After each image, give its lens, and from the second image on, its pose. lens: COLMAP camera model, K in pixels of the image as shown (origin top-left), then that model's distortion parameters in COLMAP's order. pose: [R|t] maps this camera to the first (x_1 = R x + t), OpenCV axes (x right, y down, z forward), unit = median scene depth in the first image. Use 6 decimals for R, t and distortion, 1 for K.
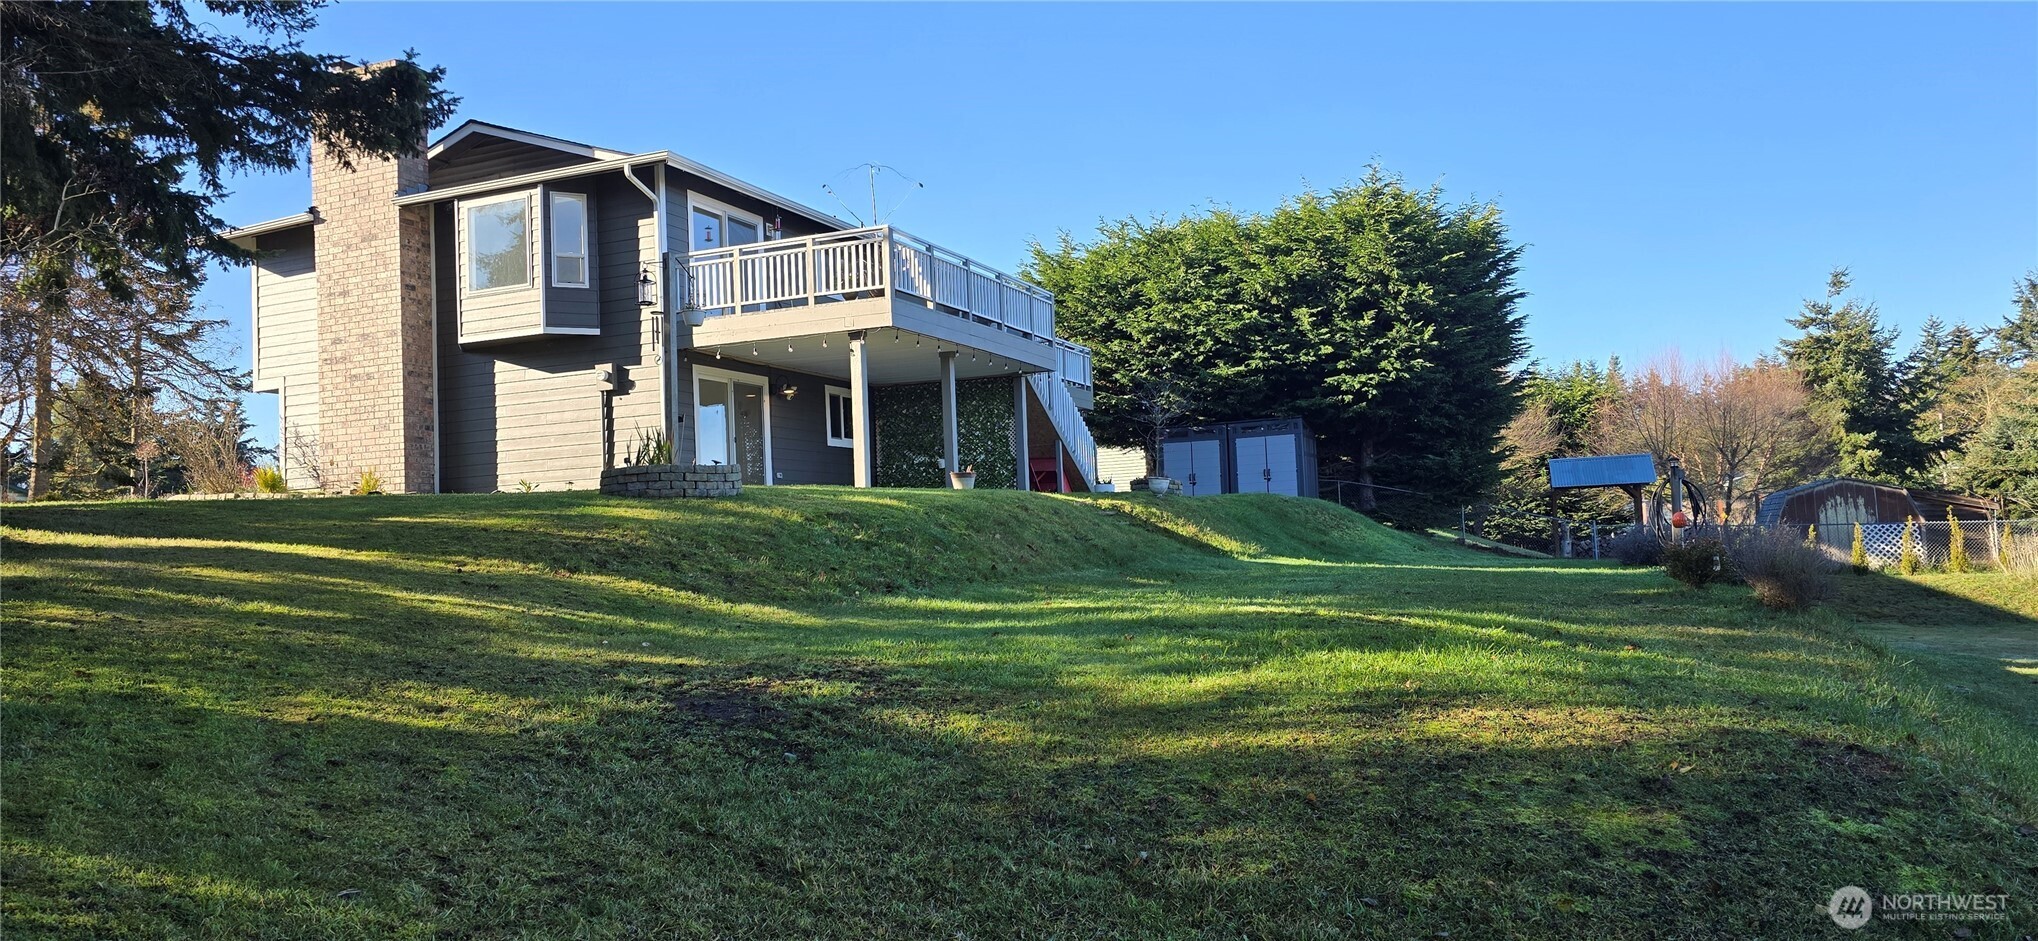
lens RADIAL K [[1306.0, 0, 1019.0], [0, 1306.0, 470.5], [0, 0, 1]] dist [0.100397, -0.101833]
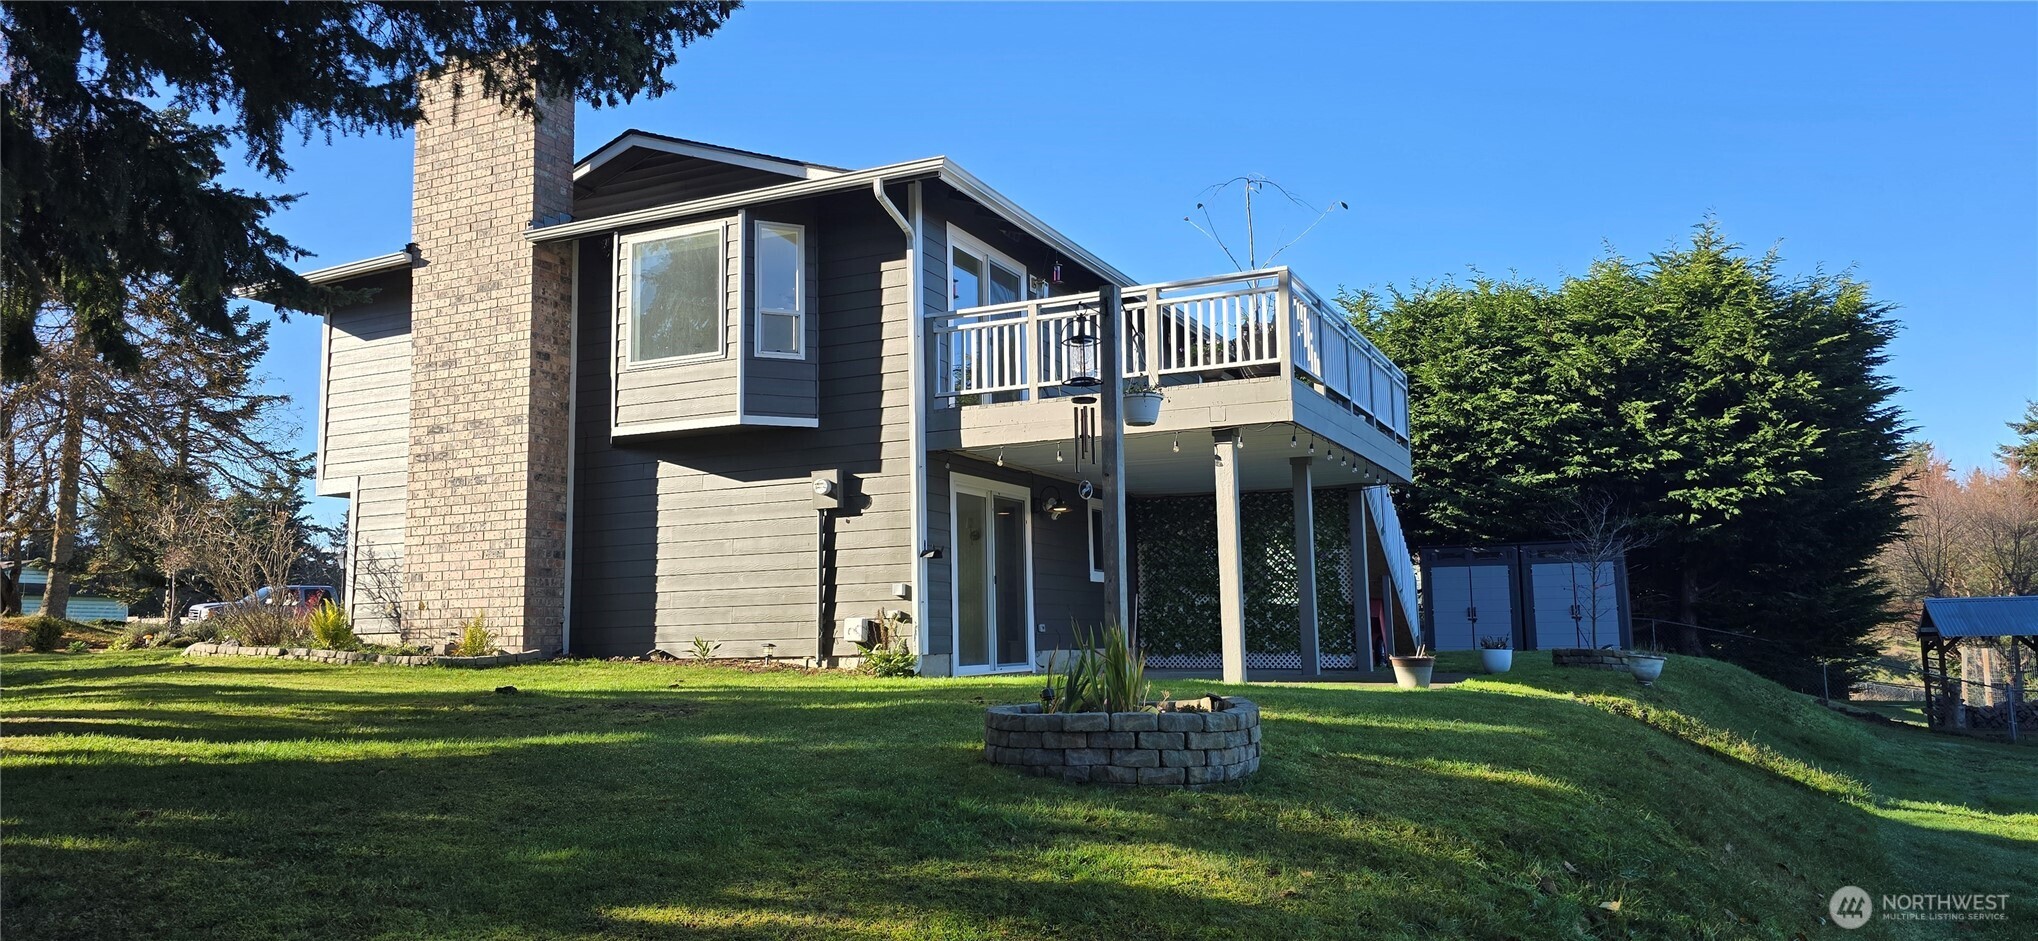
lens RADIAL K [[1278.9, 0, 1019.0], [0, 1278.9, 470.5], [0, 0, 1]] dist [0.101971, -0.120809]
pose [[0.999571, 0.018328, -0.022861, -0.185259], [-0.019732, 0.997831, -0.062795, -0.038035], [0.021660, 0.063219, 0.997765, 0.316969]]
